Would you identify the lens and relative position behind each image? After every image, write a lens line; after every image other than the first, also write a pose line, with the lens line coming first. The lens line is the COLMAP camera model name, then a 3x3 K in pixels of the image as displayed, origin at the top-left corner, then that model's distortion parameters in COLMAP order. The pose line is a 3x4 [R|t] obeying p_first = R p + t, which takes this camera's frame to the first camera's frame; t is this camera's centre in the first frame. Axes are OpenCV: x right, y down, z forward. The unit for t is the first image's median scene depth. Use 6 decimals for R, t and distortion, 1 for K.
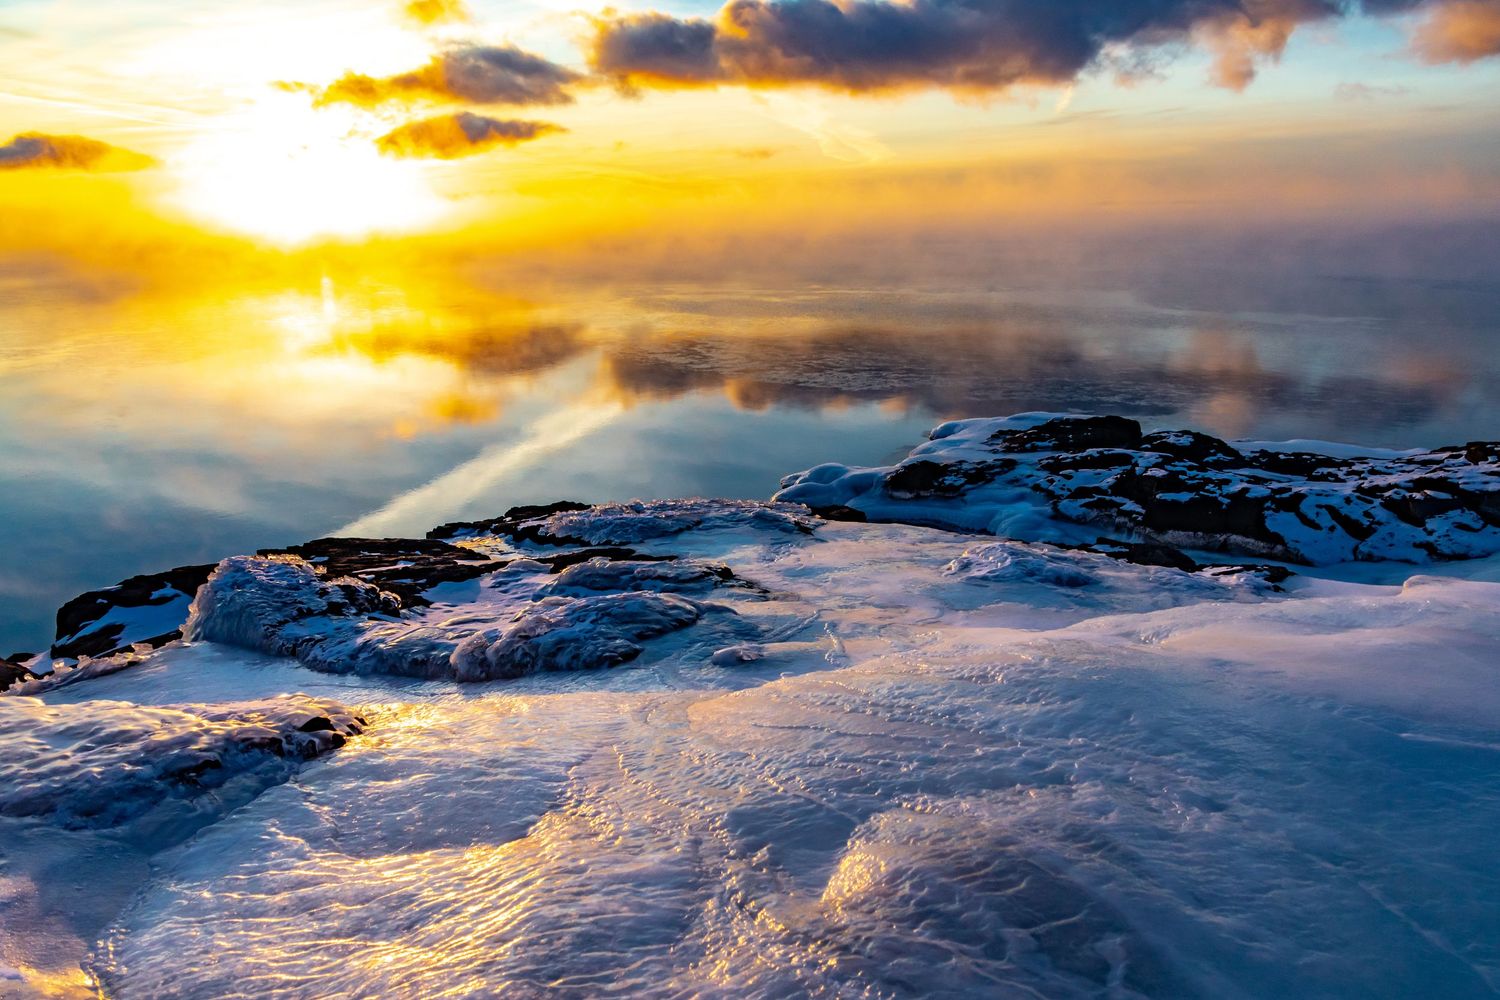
lens RADIAL K [[1091.5, 0, 682.5], [0, 1091.5, 496.6], [0, 0, 1]] dist [0.004282, -0.015320]
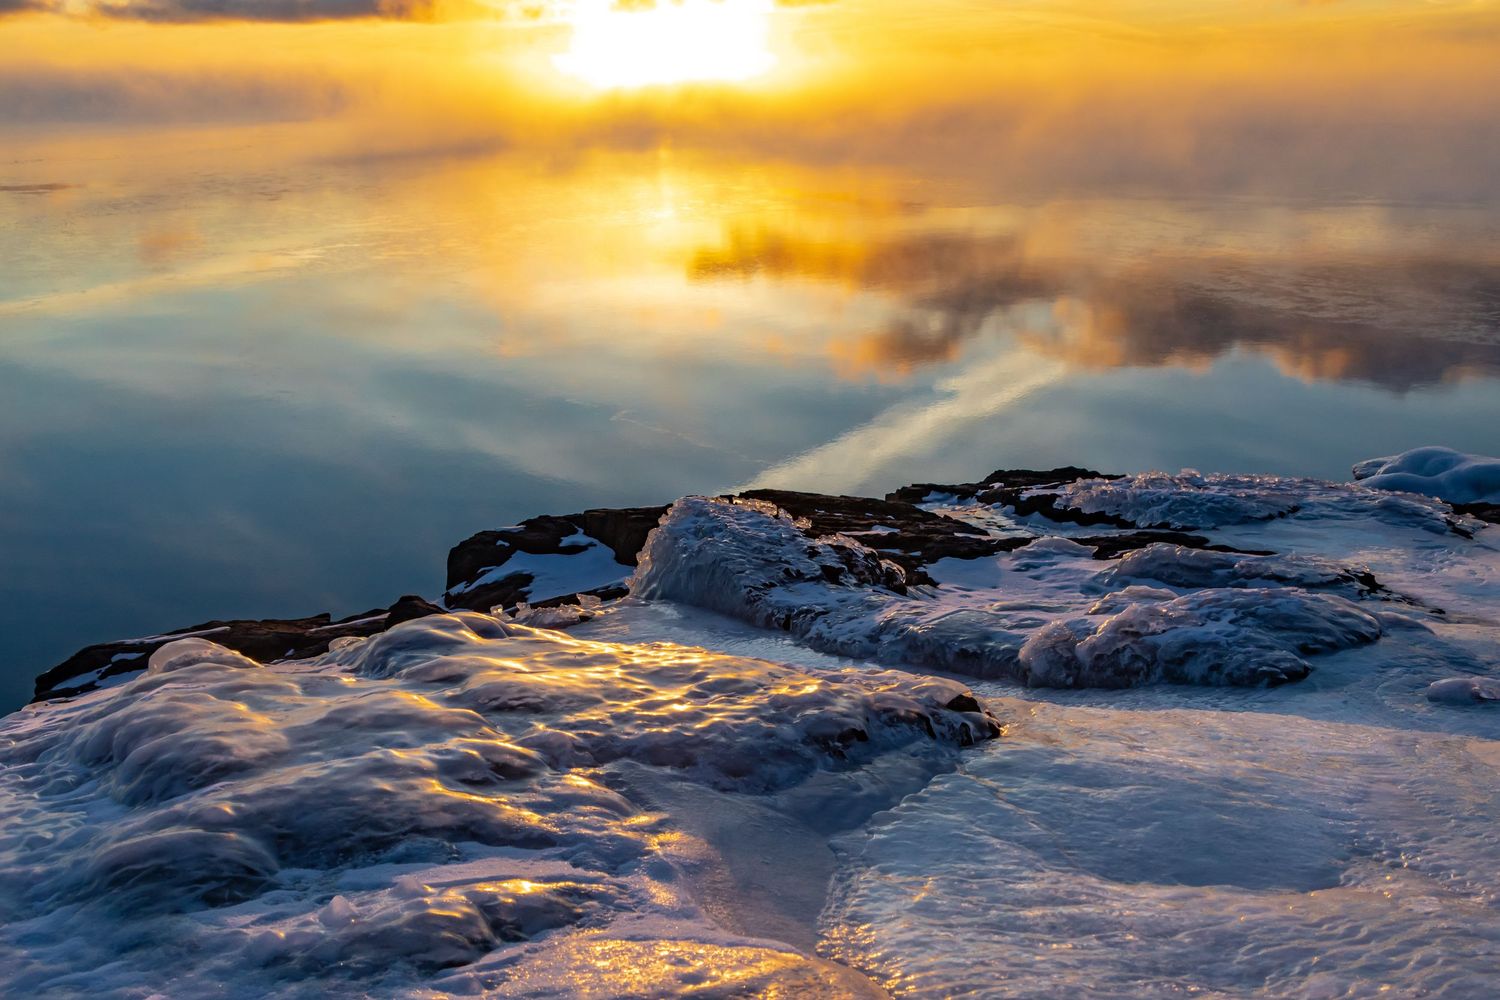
lens RADIAL K [[1516.2, 0, 657.6], [0, 1516.2, 477.8], [0, 0, 1]] dist [-0.047708, 0.000000]
pose [[0.955172, 0.074428, -0.286542, -0.144952], [-0.074385, 0.997168, 0.011052, 0.035324], [0.286553, 0.010758, 0.958004, -0.019193]]
